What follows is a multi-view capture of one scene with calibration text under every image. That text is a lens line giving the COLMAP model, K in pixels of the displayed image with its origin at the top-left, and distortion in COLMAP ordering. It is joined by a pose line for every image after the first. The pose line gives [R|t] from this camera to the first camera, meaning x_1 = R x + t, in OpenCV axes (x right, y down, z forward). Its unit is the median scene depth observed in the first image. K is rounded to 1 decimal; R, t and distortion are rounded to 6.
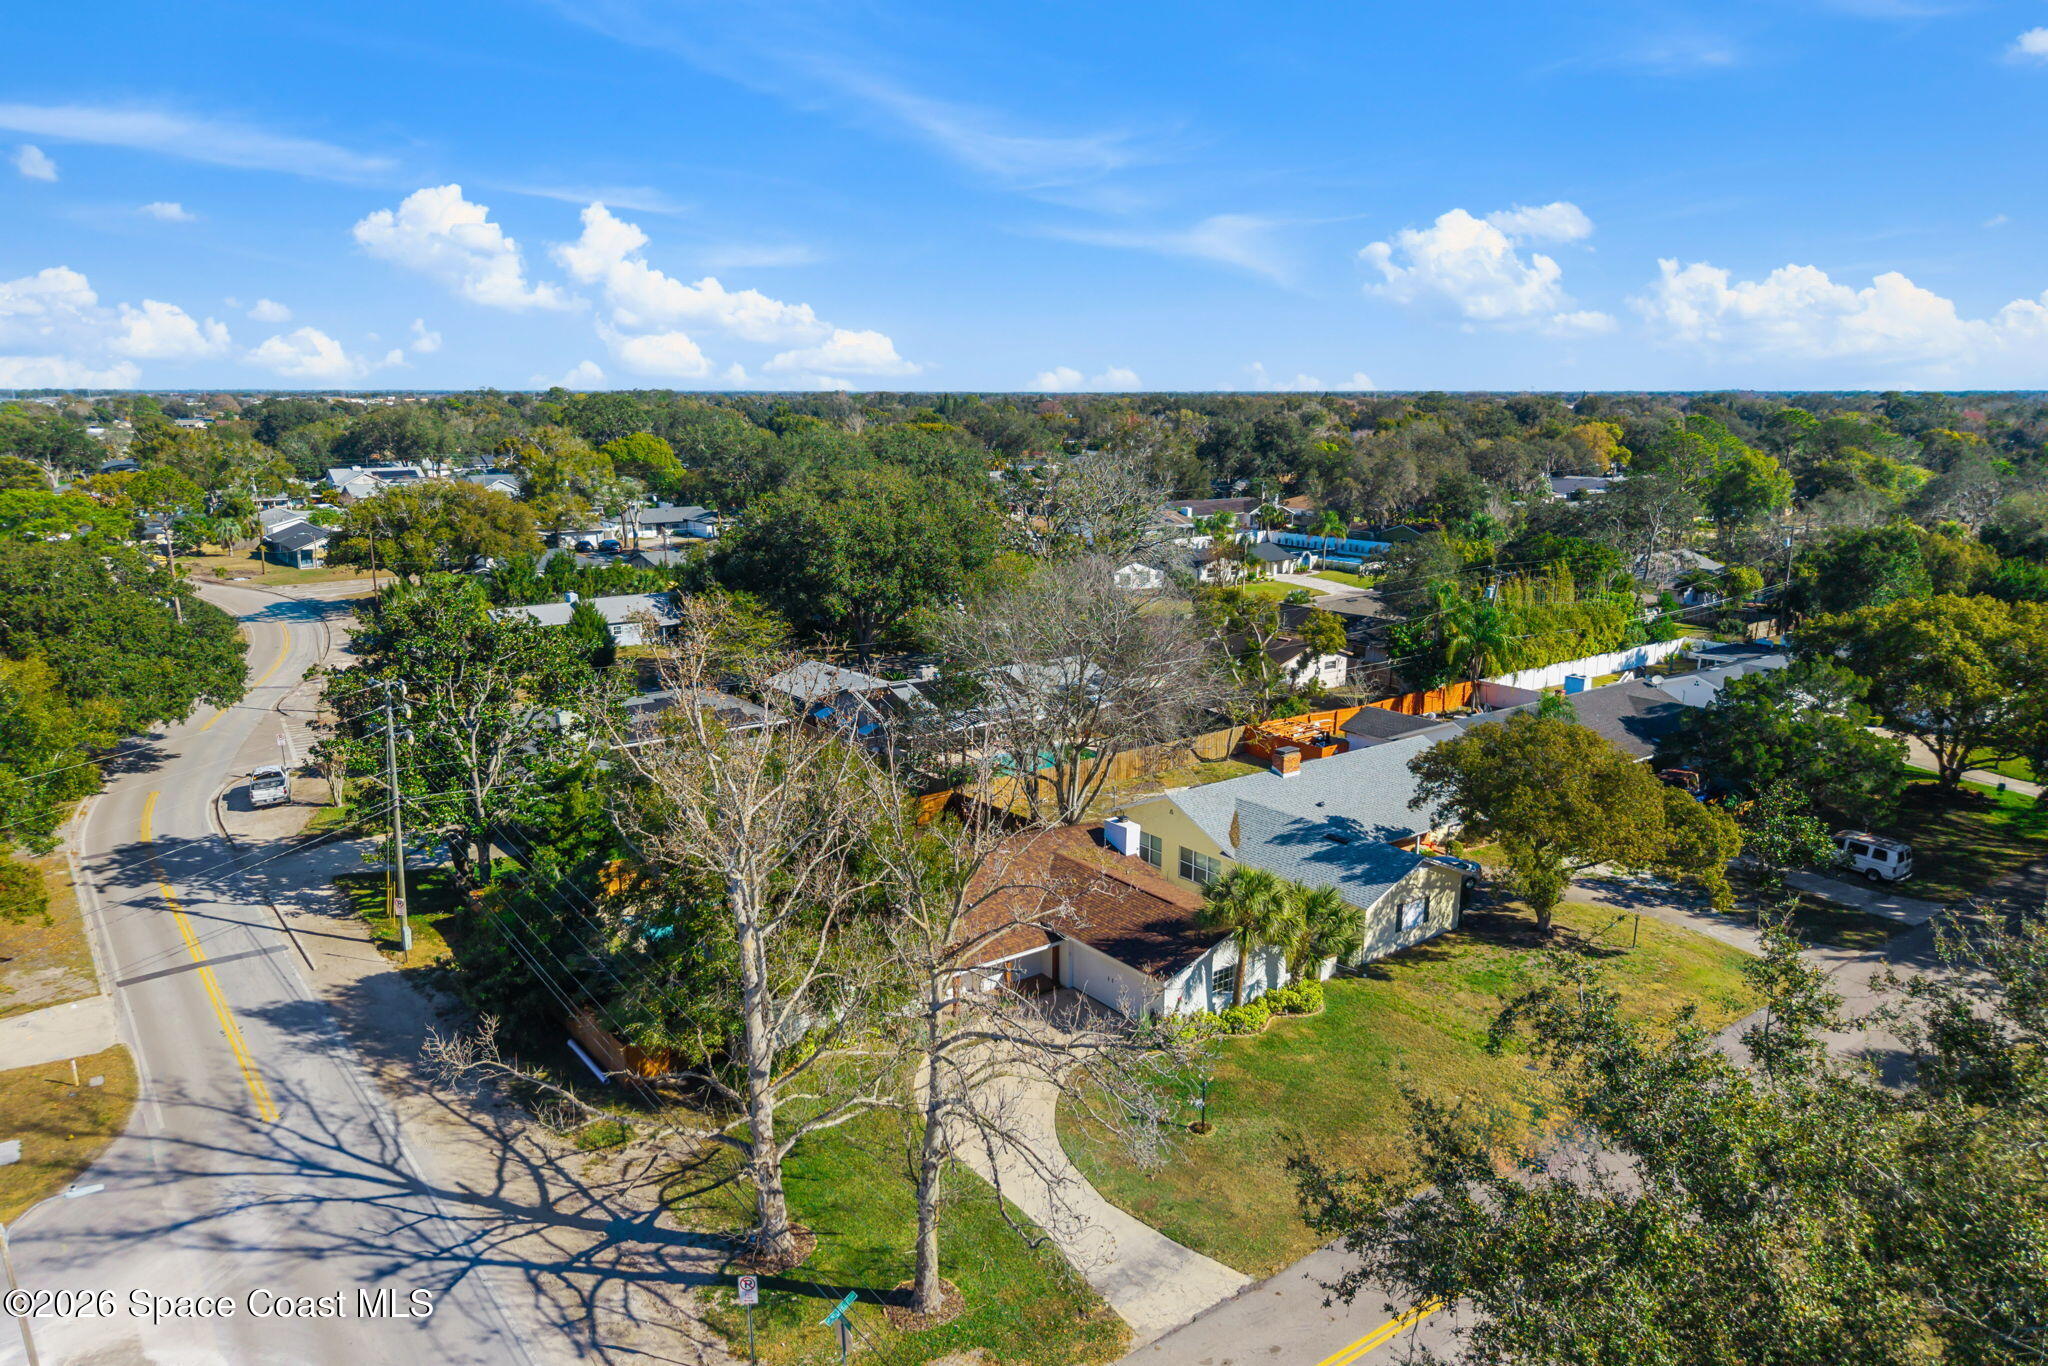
lens RADIAL K [[1361.4, 0, 1005.9], [0, 1361.4, 745.8], [0, 0, 1]] dist [-0.001765, -0.004827]
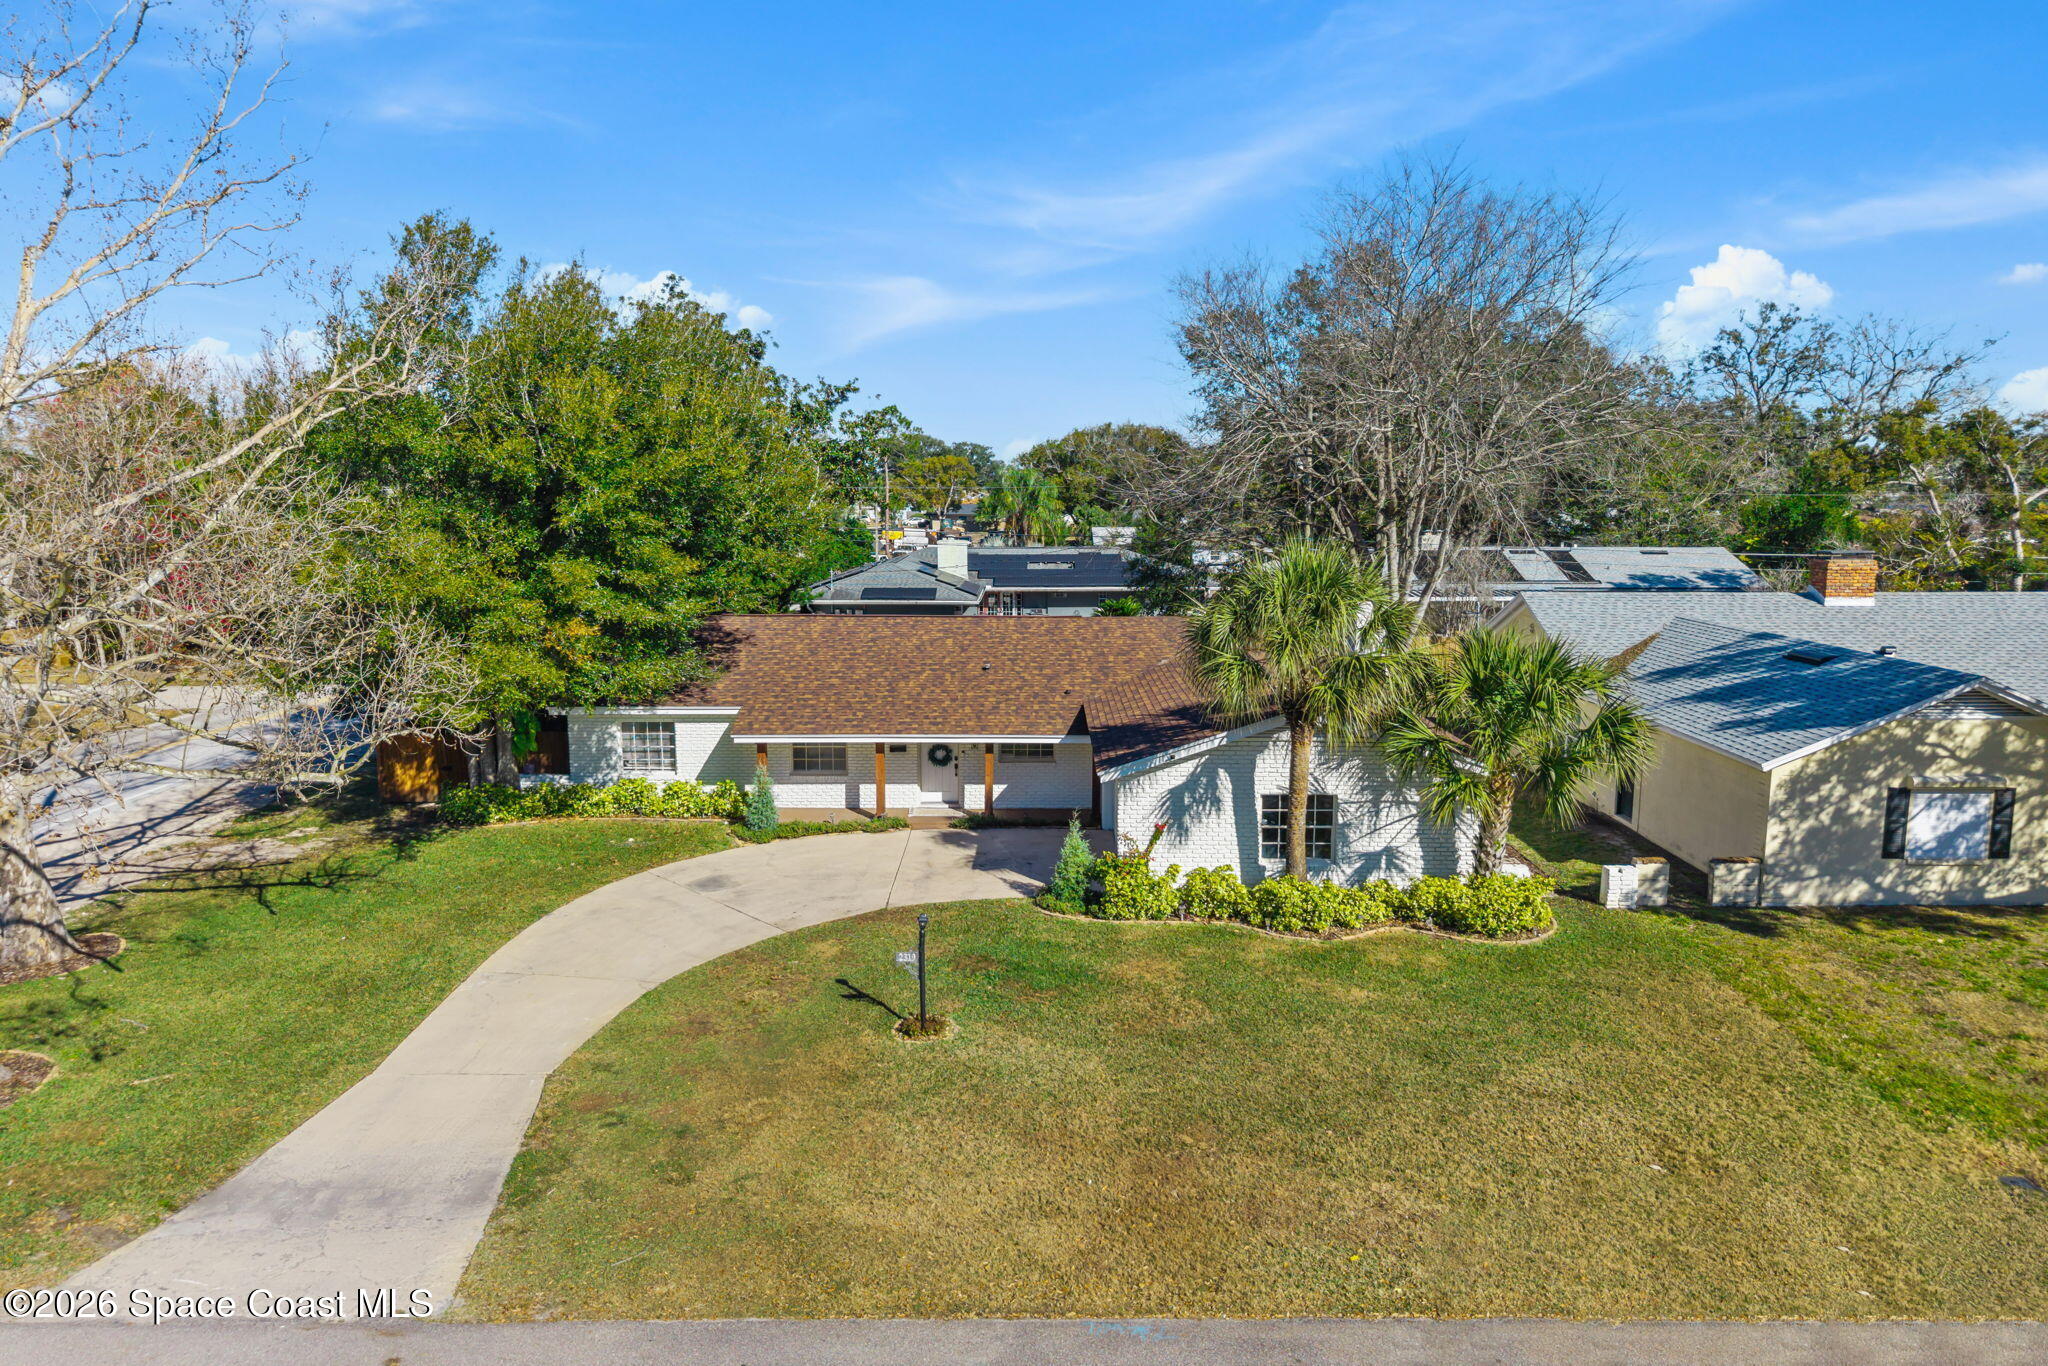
lens RADIAL K [[1361.4, 0, 1005.9], [0, 1361.4, 745.8], [0, 0, 1]] dist [-0.001765, -0.004827]
pose [[0.792070, 0.112042, -0.600060, 0.399158], [-0.156946, 0.987344, -0.022812, 0.192953], [0.589909, 0.112245, 0.799630, 0.644944]]
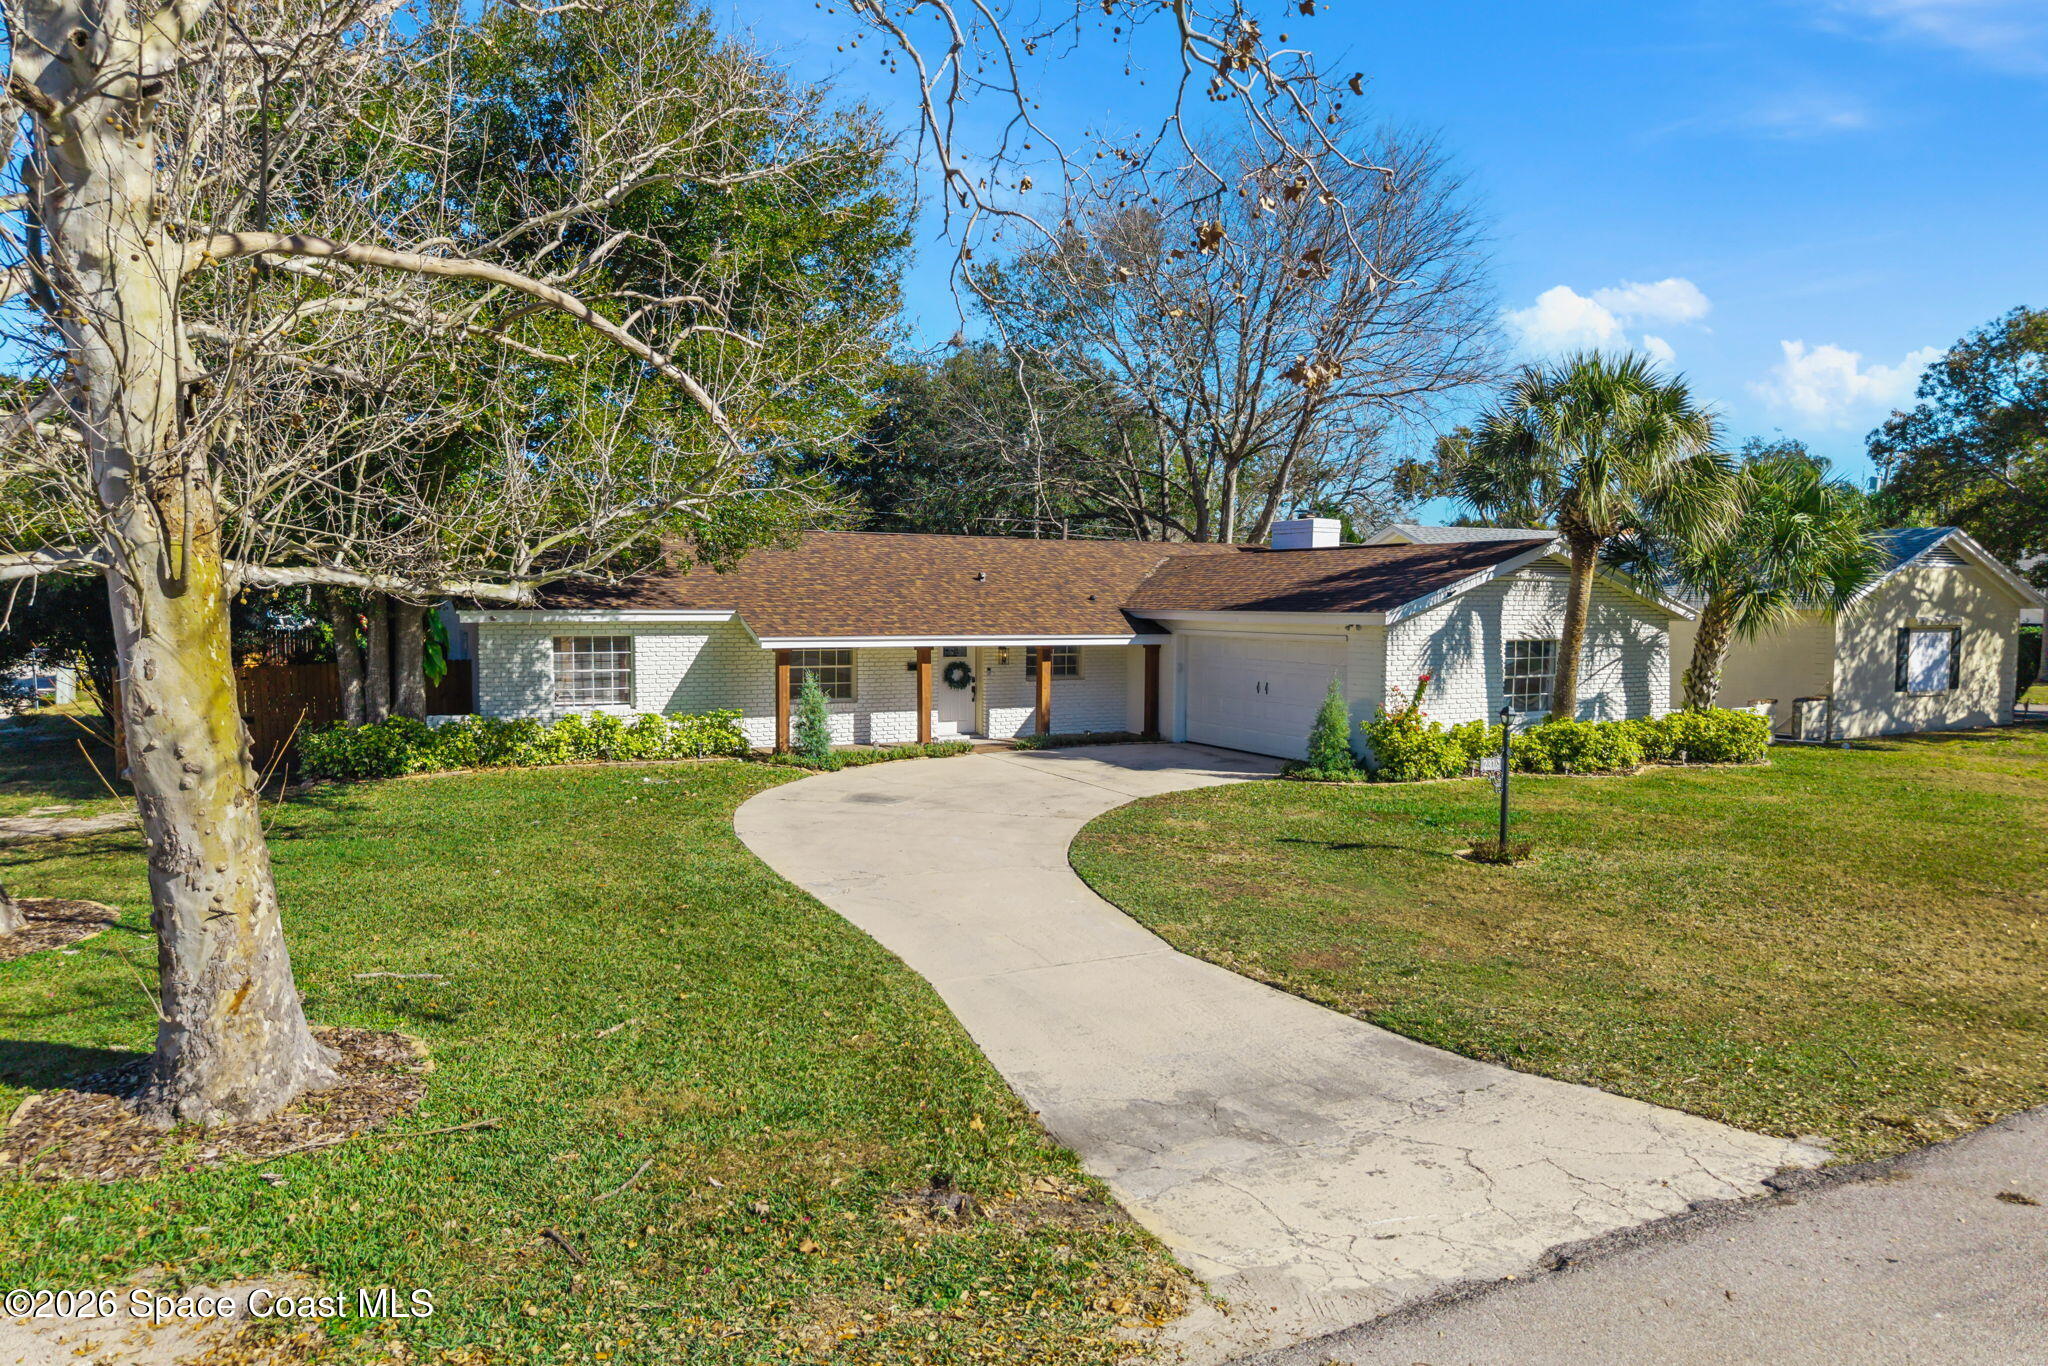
lens RADIAL K [[1361.4, 0, 1005.9], [0, 1361.4, 745.8], [0, 0, 1]] dist [-0.001765, -0.004827]
pose [[0.988124, 0.020256, -0.152320, 0.072985], [-0.044614, 0.986391, -0.158247, 0.302771], [0.147042, 0.163163, 0.975580, 0.632335]]
